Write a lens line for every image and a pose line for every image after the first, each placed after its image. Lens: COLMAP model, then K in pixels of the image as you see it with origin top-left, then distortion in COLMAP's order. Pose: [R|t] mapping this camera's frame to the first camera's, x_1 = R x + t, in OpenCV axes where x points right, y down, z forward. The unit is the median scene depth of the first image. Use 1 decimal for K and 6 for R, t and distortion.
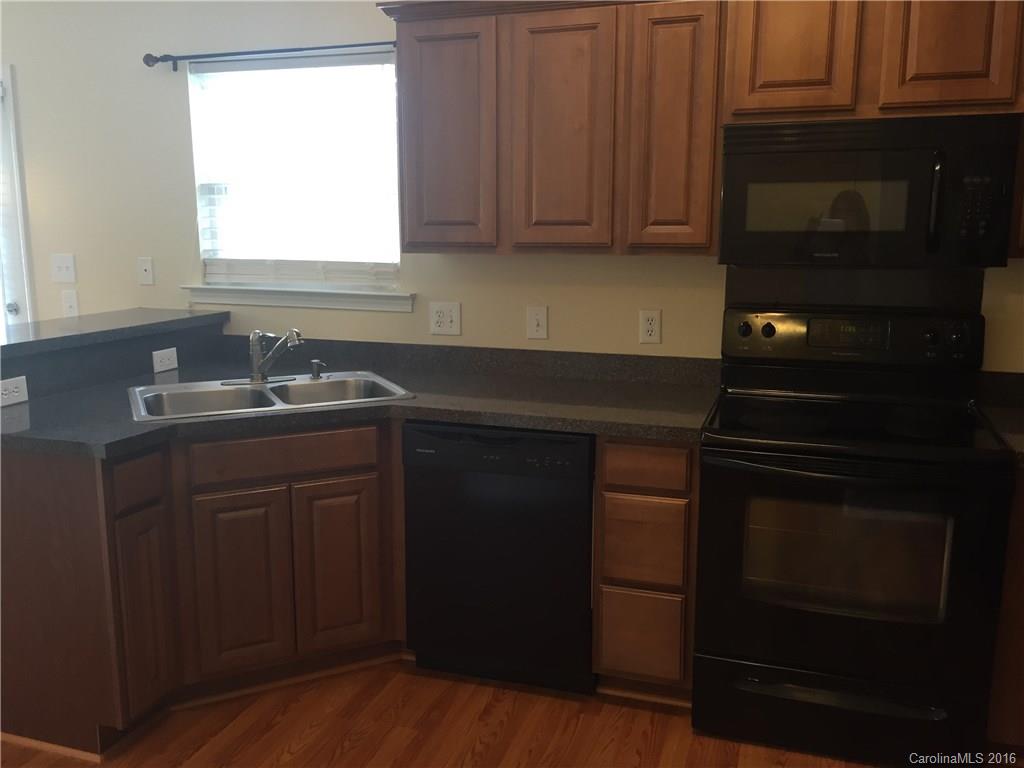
lens RADIAL K [[873.6, 0, 520.3], [0, 873.6, 382.8], [0, 0, 1]] dist [0.101921, -0.041921]
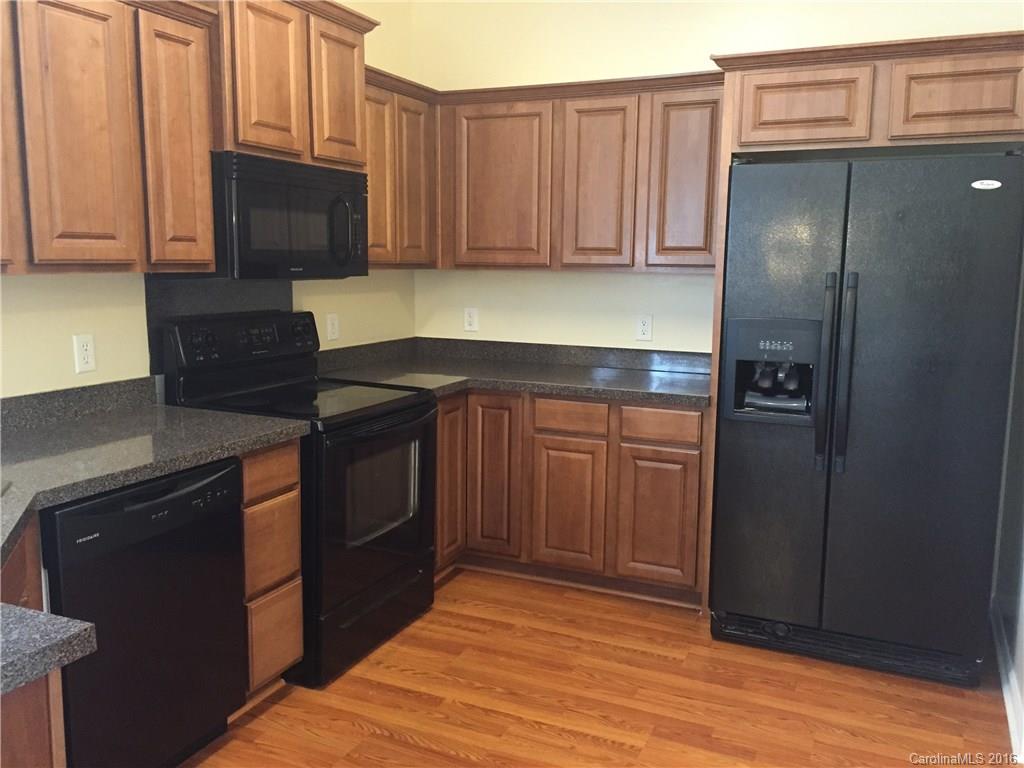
lens RADIAL K [[873.6, 0, 521.8], [0, 873.6, 381.3], [0, 0, 1]] dist [0.101921, -0.041921]
pose [[0.125656, -0.147223, 0.981089, -0.810936], [0.161584, 0.978759, 0.126178, -0.092198], [-0.978827, 0.142673, 0.146775, 0.514562]]
